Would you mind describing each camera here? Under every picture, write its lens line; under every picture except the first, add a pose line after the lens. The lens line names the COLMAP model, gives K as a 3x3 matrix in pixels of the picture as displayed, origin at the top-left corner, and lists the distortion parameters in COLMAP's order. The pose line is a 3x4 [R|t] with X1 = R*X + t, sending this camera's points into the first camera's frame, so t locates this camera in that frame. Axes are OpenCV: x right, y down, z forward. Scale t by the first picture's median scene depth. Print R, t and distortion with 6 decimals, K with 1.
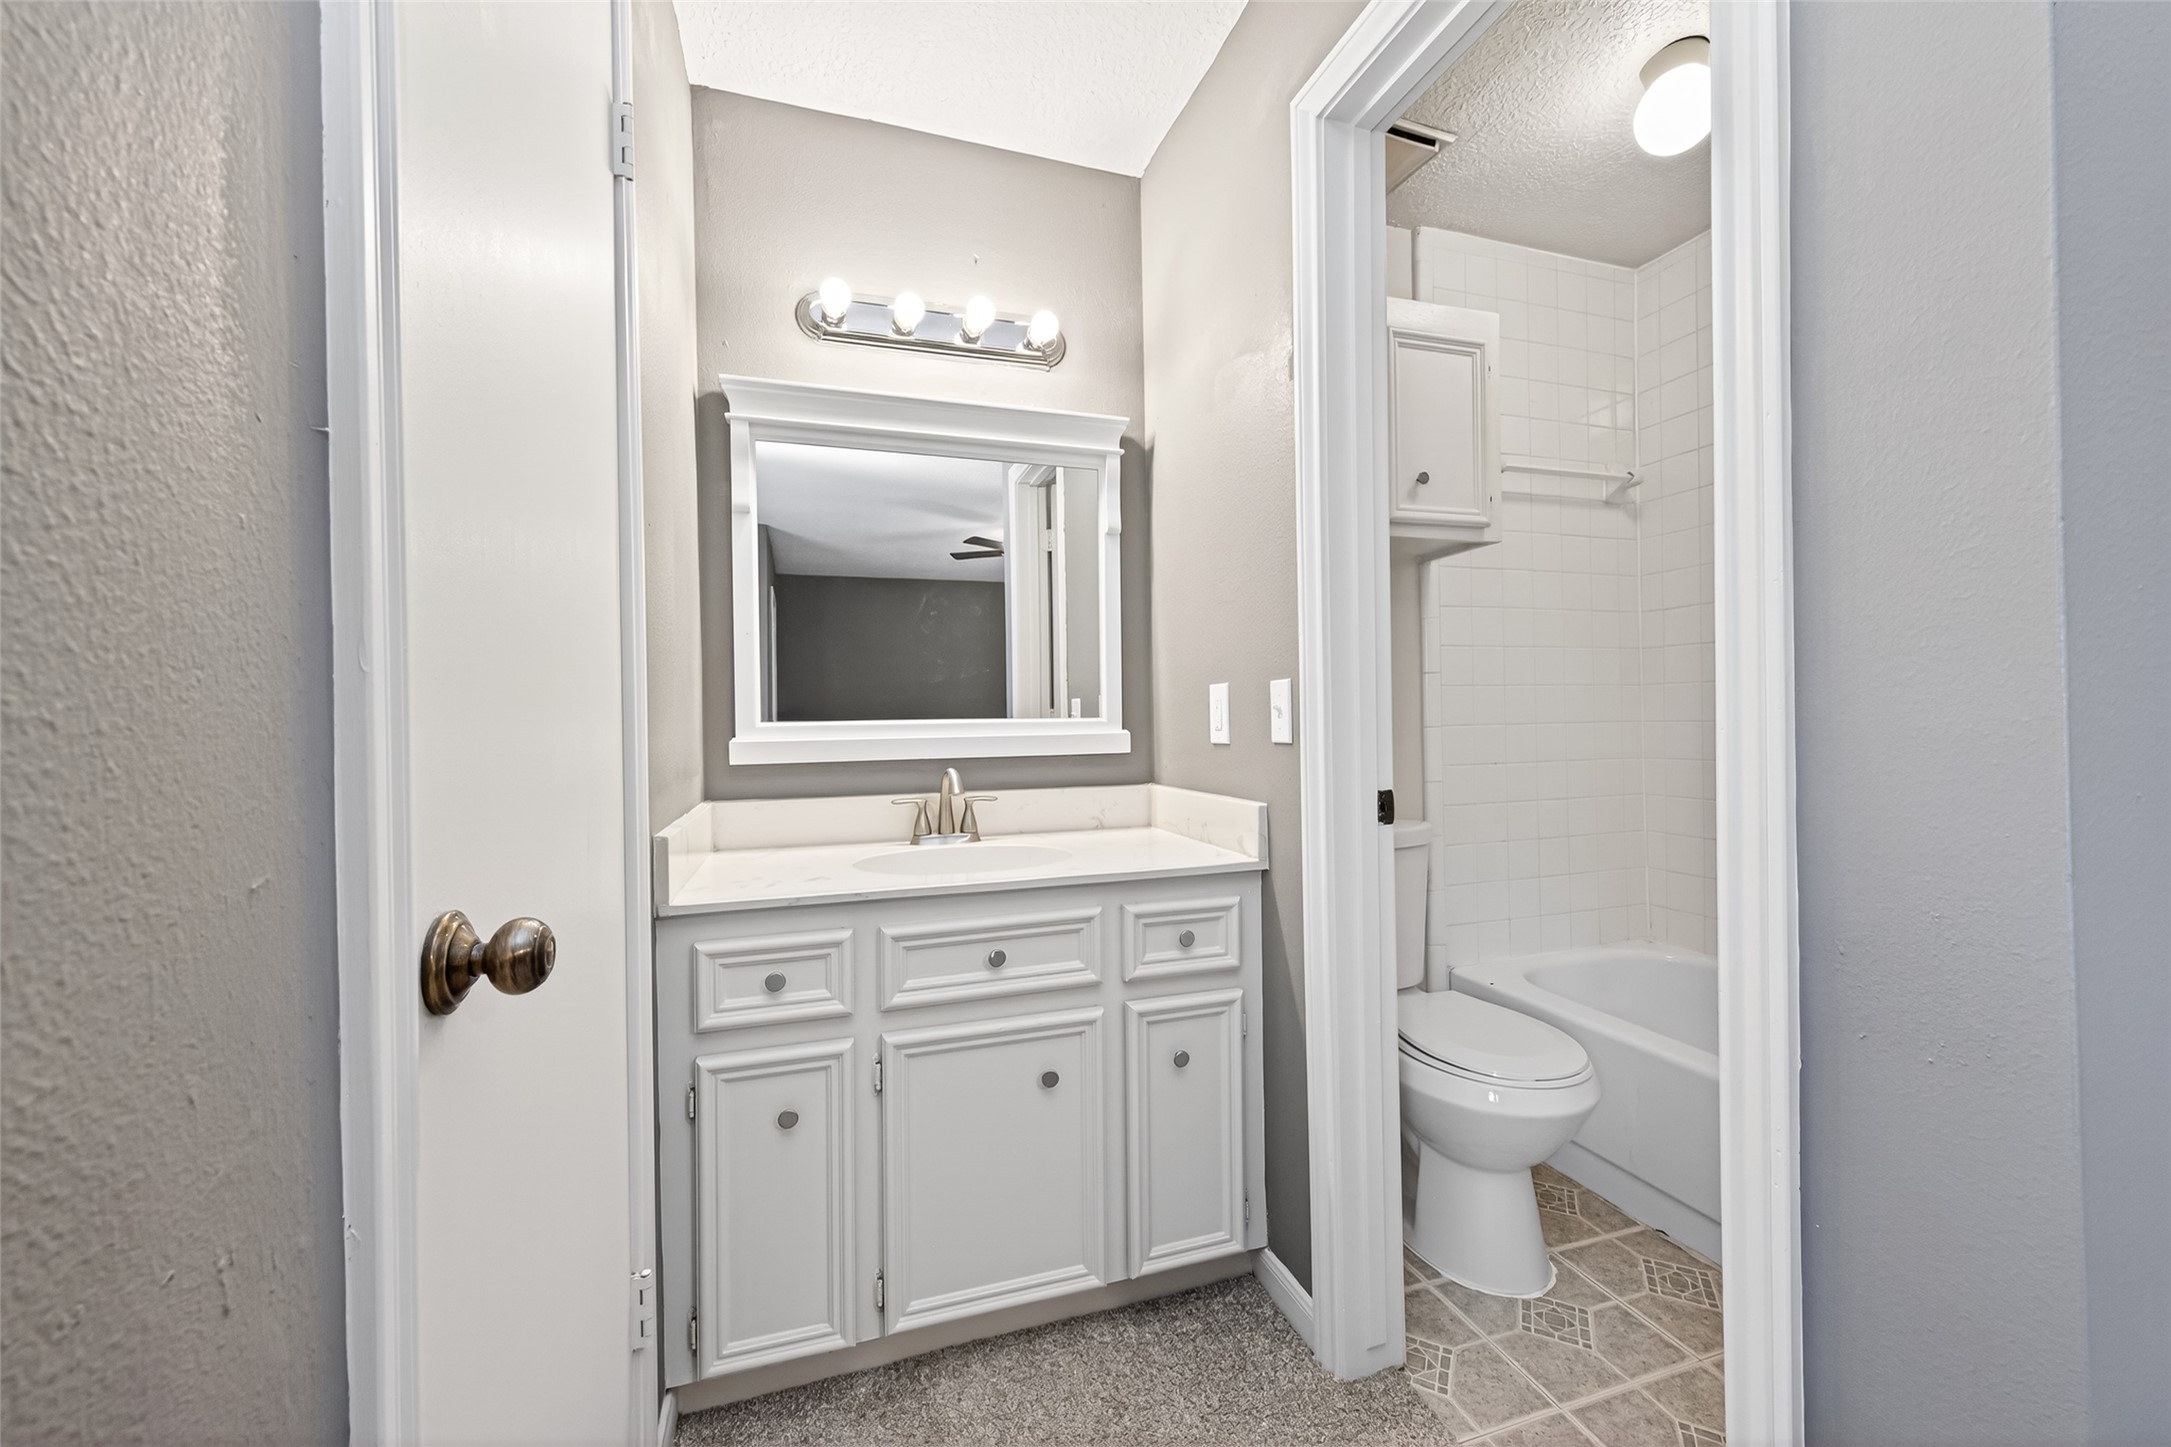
lens RADIAL K [[840.4, 0, 1078.7], [0, 840.4, 724.7], [0, 0, 1]] dist [0.008123, -0.002048]
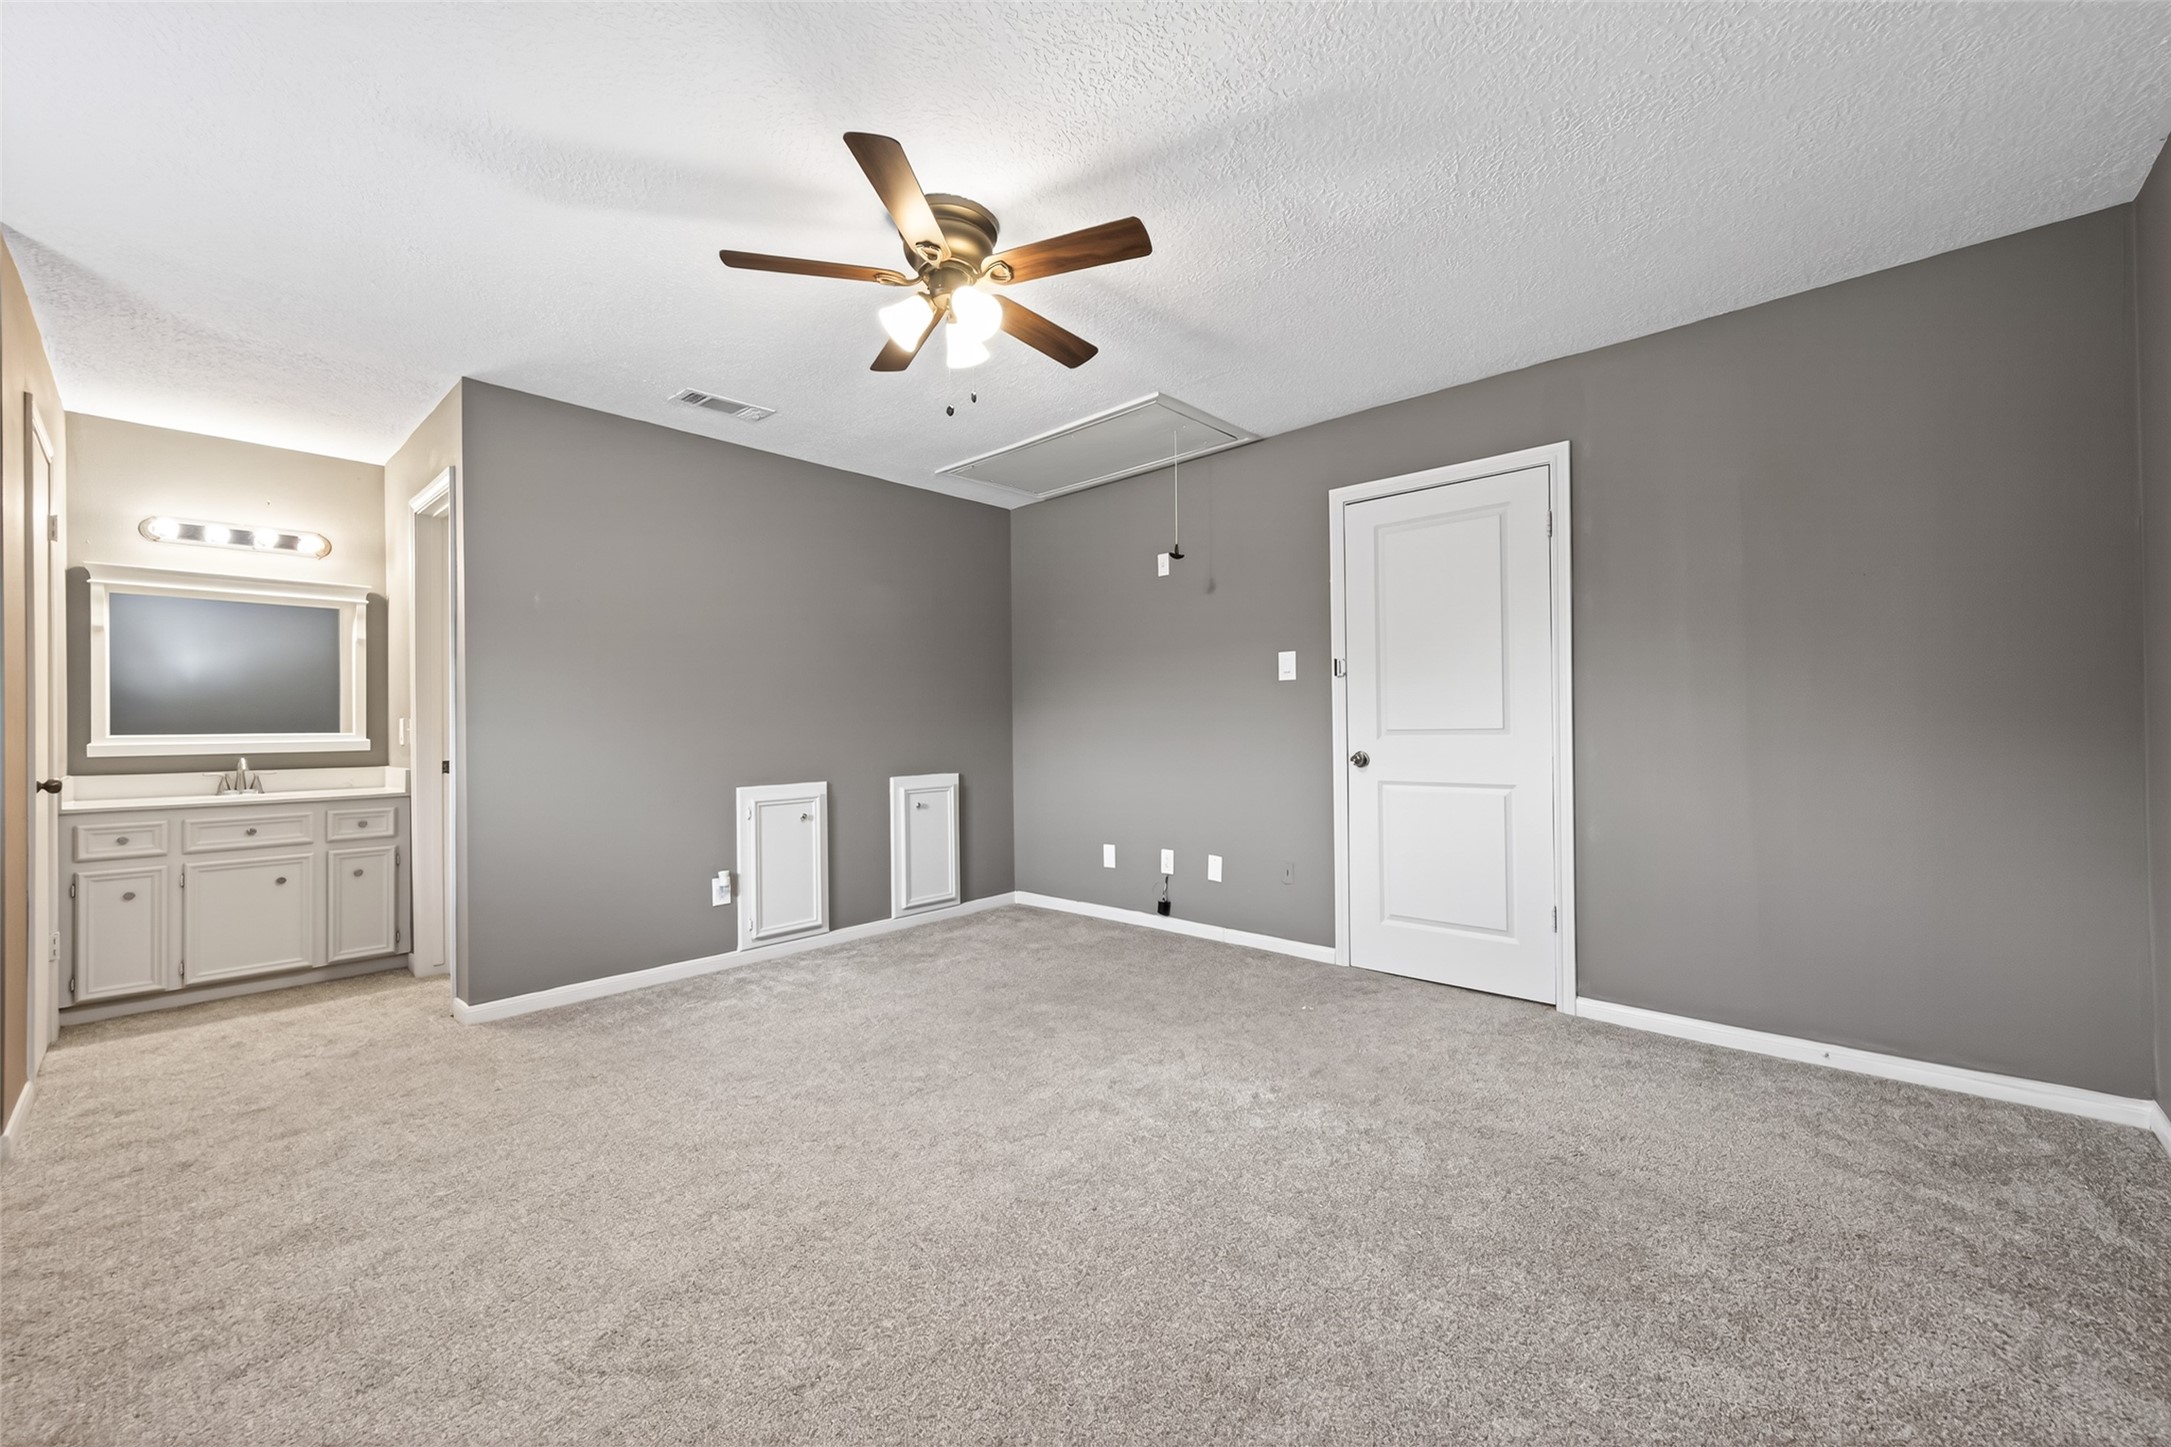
lens RADIAL K [[840.4, 0, 1082.2], [0, 840.4, 721.6], [0, 0, 1]] dist [0.008123, -0.002048]
pose [[0.866424, 0.008104, 0.499243, 0.713080], [0.000492, 0.999854, -0.017084, -0.000145], [-0.499308, 0.015048, 0.866294, -2.183661]]
